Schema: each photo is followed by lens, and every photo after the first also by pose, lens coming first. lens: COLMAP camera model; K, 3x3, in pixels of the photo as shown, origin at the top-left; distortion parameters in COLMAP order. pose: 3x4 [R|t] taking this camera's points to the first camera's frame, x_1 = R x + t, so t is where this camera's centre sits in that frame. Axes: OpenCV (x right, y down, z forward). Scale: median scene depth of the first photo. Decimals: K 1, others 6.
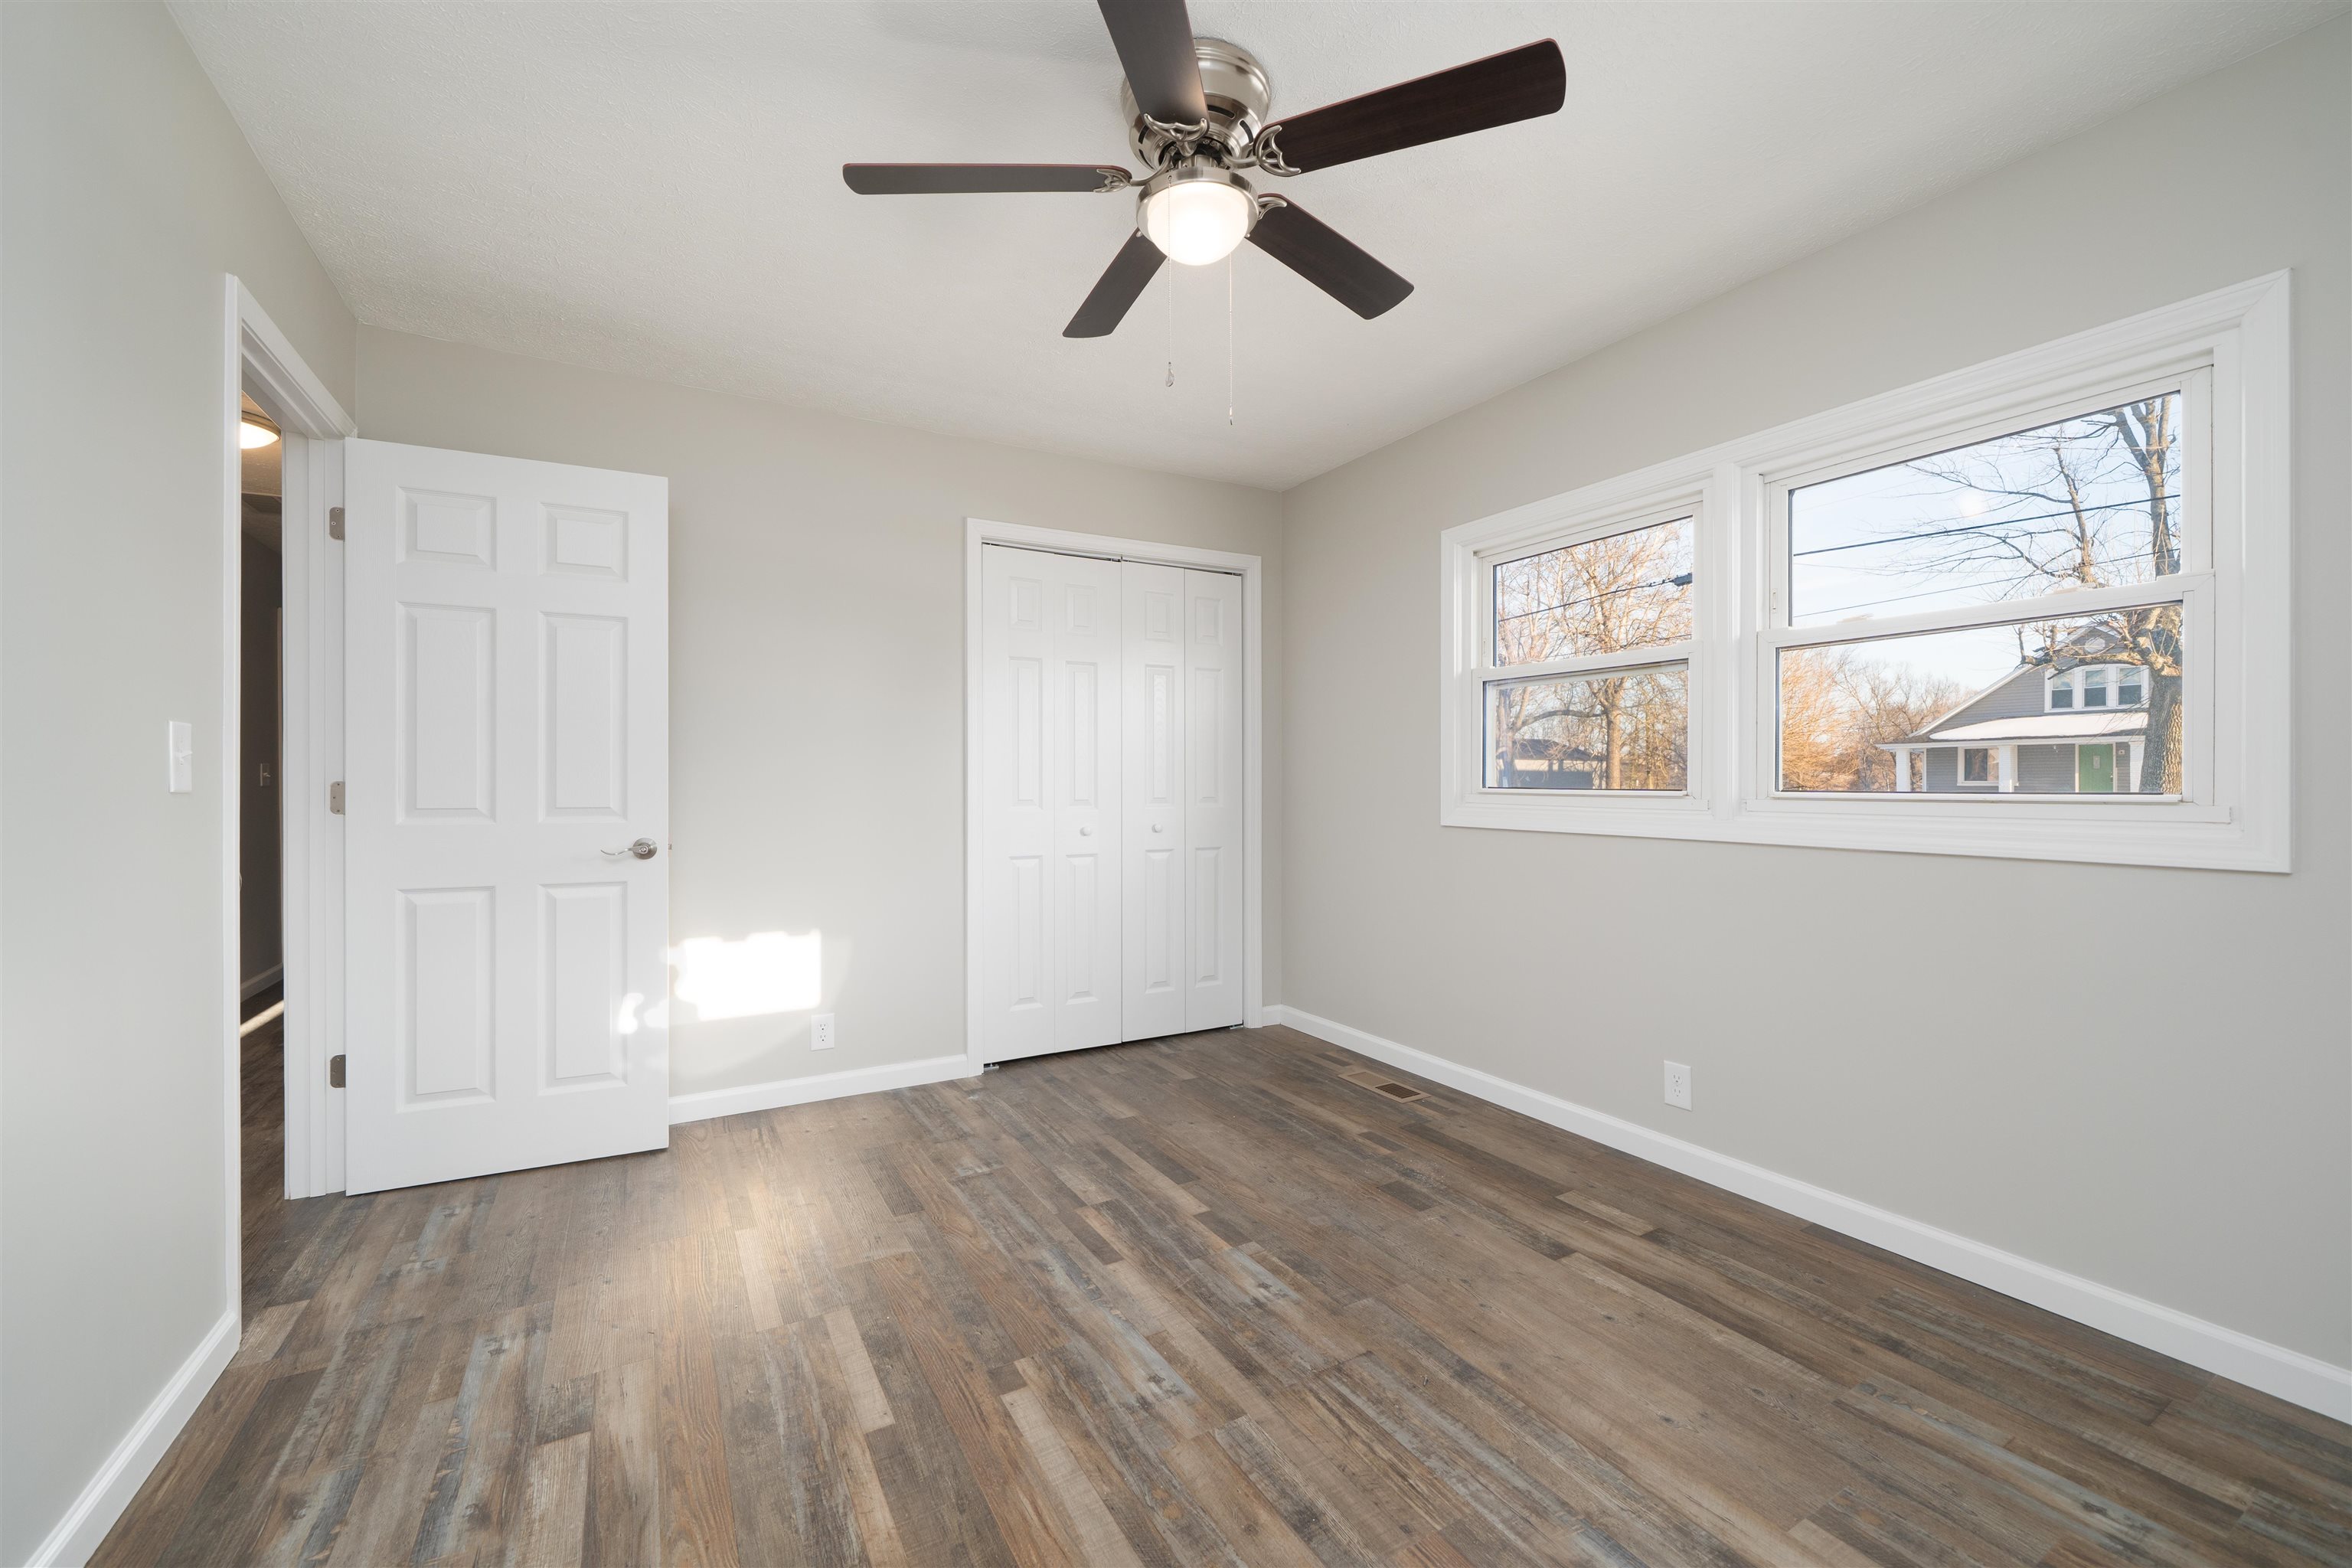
lens RADIAL K [[929.3, 0, 1168.6], [0, 929.3, 788.3], [0, 0, 1]] dist [-0.002402, -0.000339]
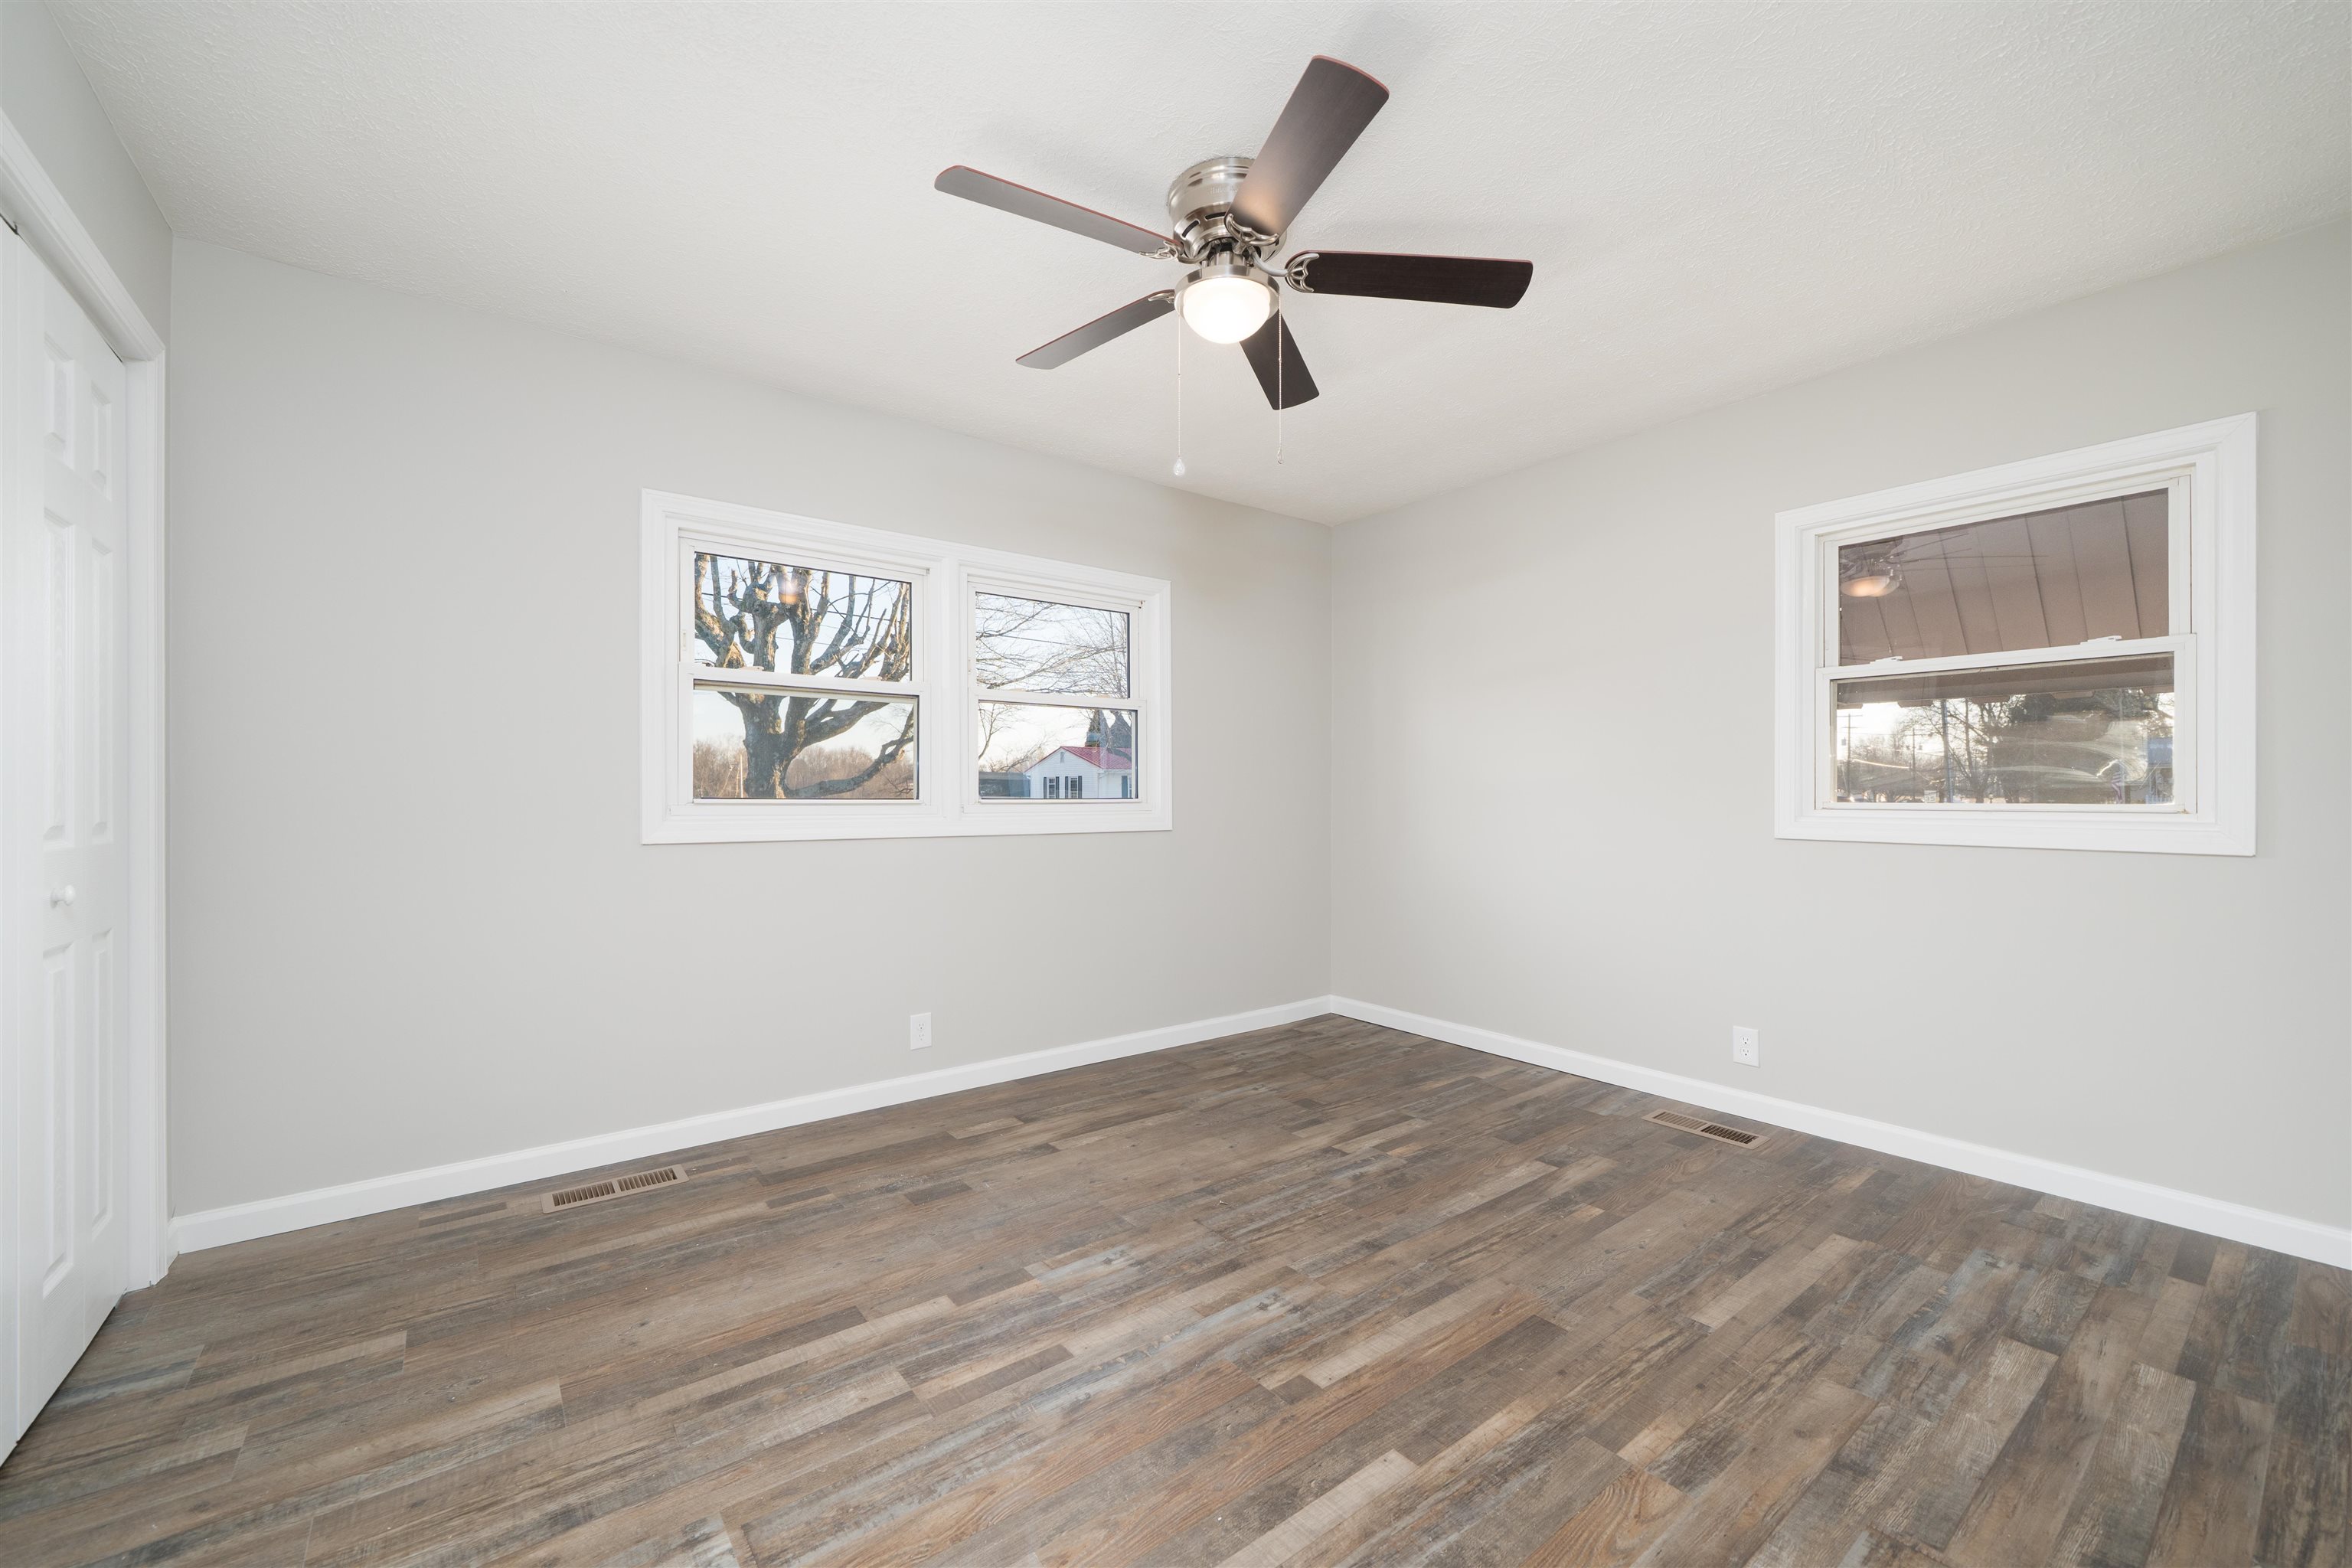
lens RADIAL K [[929.3, 0, 1168.6], [0, 929.3, 788.3], [0, 0, 1]] dist [-0.002402, -0.000339]
pose [[-0.135761, 0.006929, 0.990717, -0.858022], [0.005773, 0.999964, -0.006203, -0.000912], [-0.990725, 0.004877, -0.135796, 0.951094]]
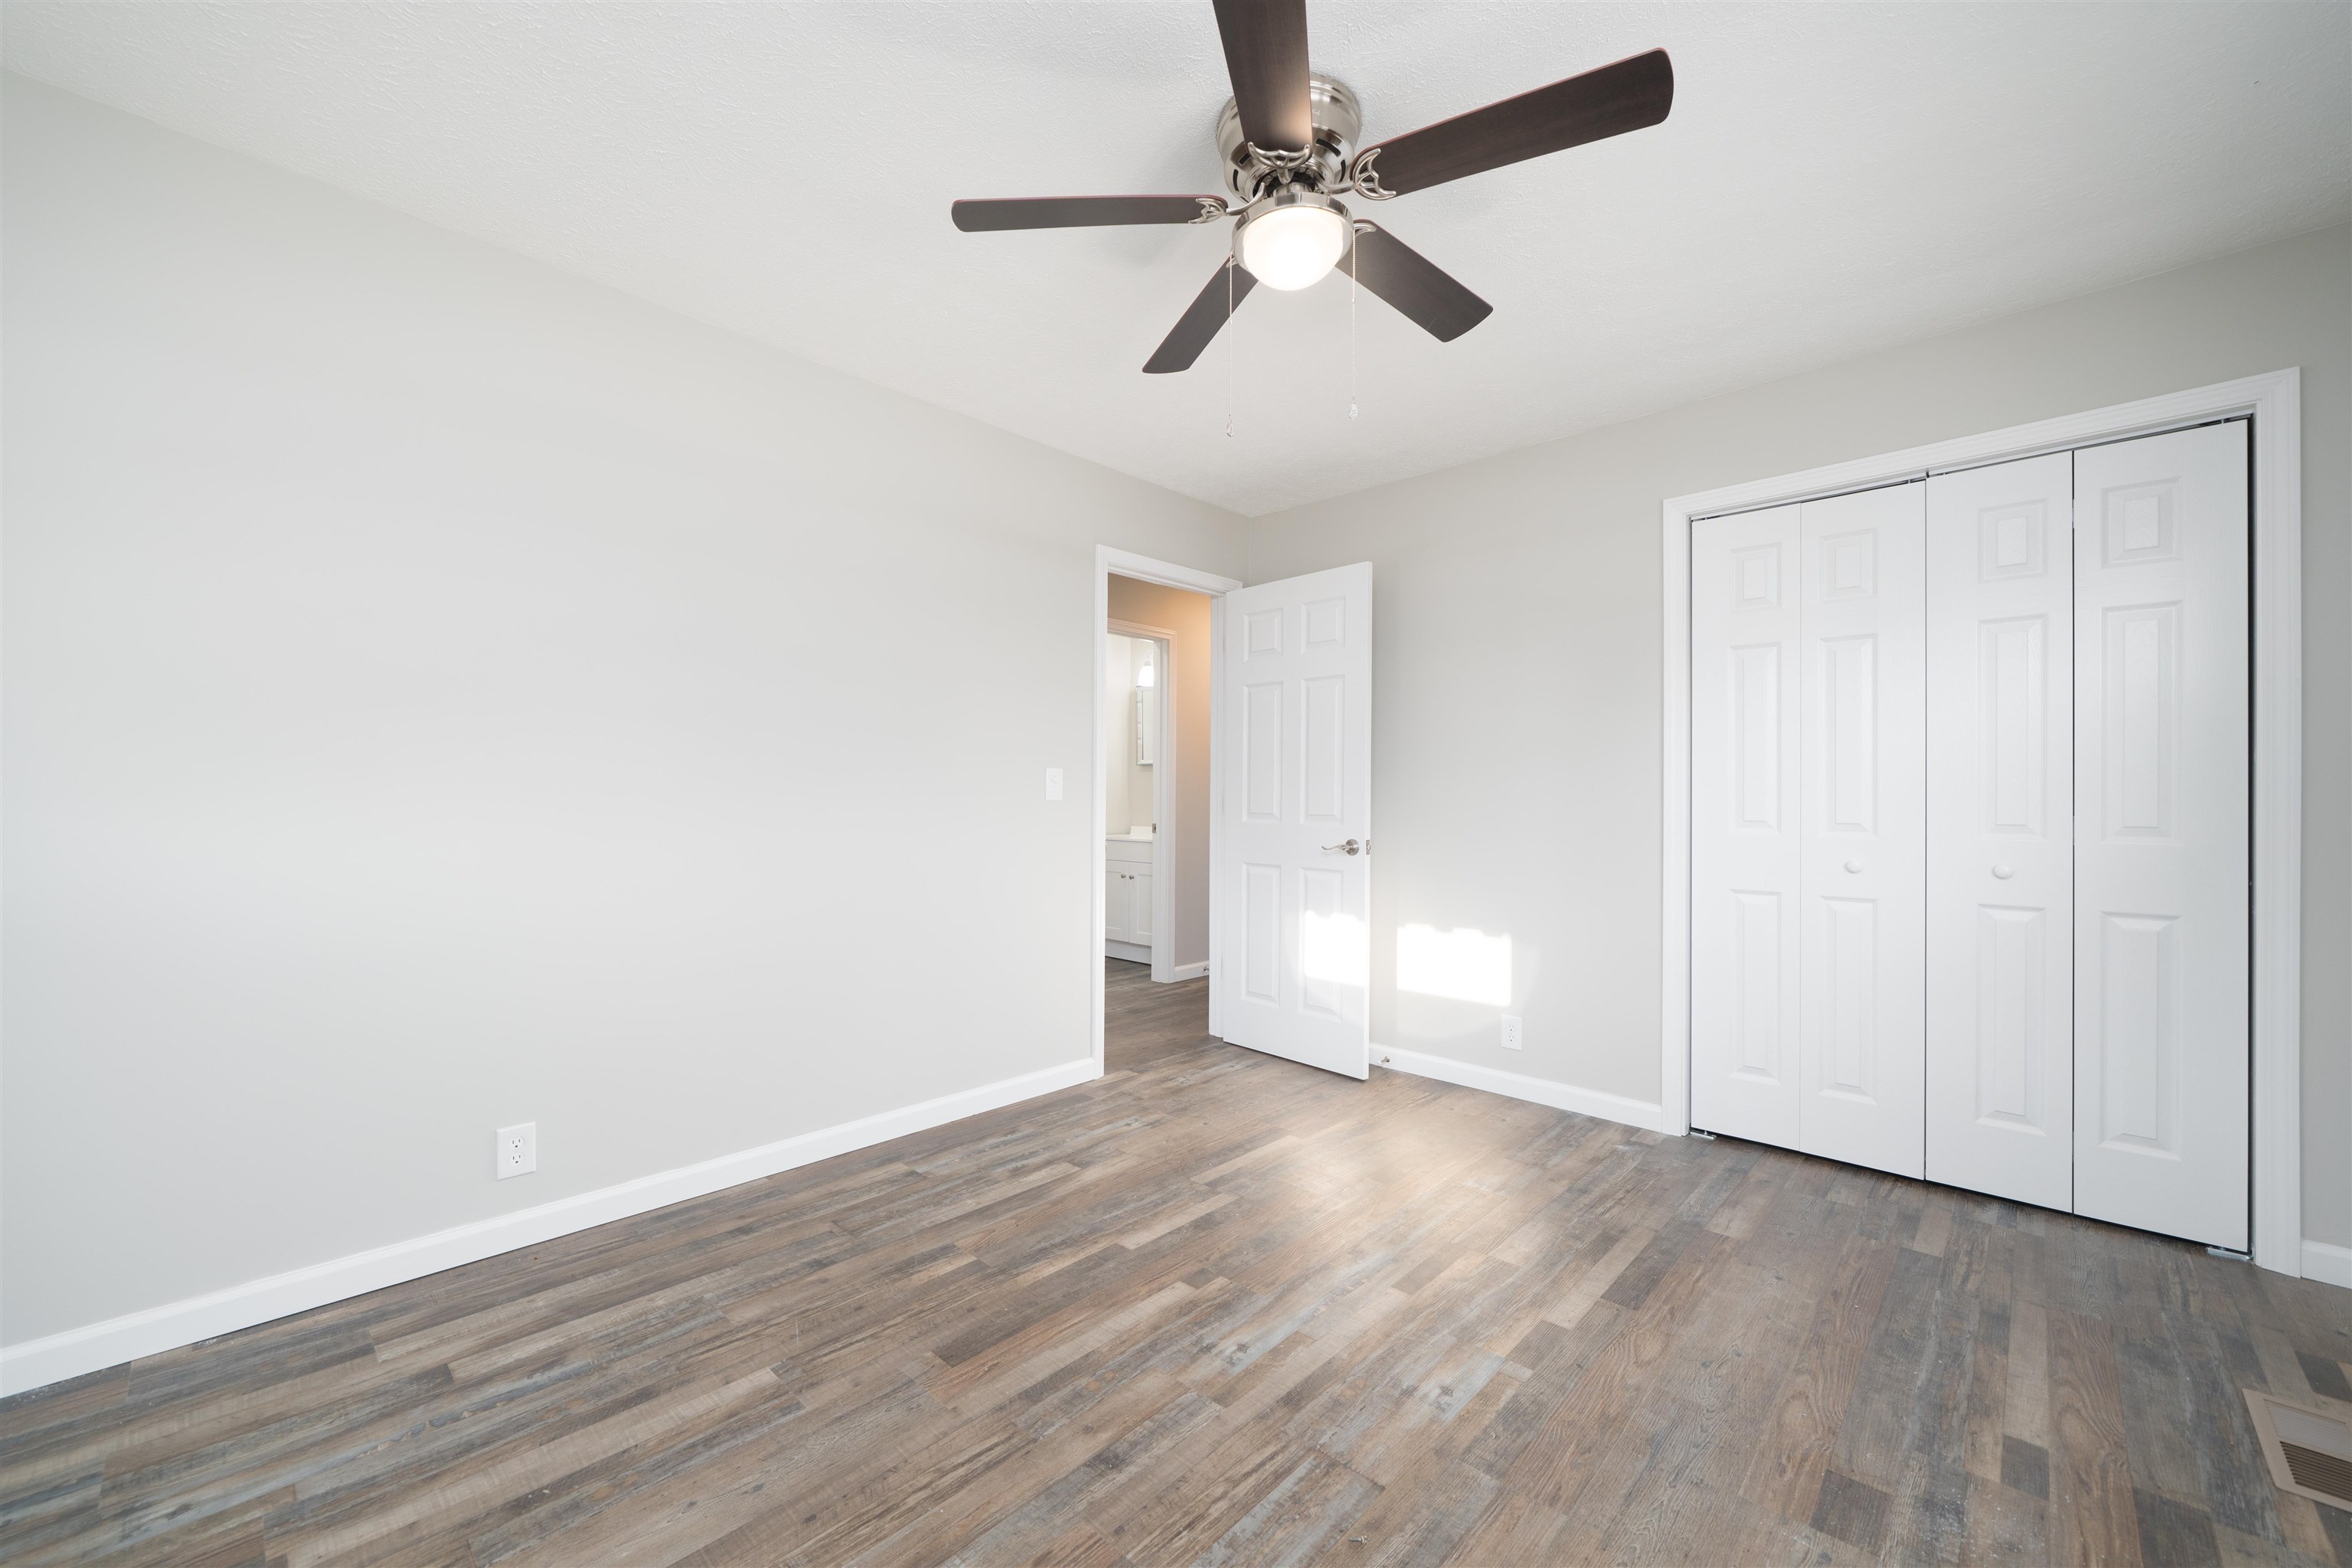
lens RADIAL K [[918.3, 0, 1163.9], [0, 918.3, 792.5], [0, 0, 1]] dist [-0.001748, -0.000230]
pose [[0.283111, -0.000382, -0.959087, 0.739495], [-0.011666, 0.999925, -0.003842, -0.004841], [0.959016, 0.012277, 0.283086, 0.450155]]
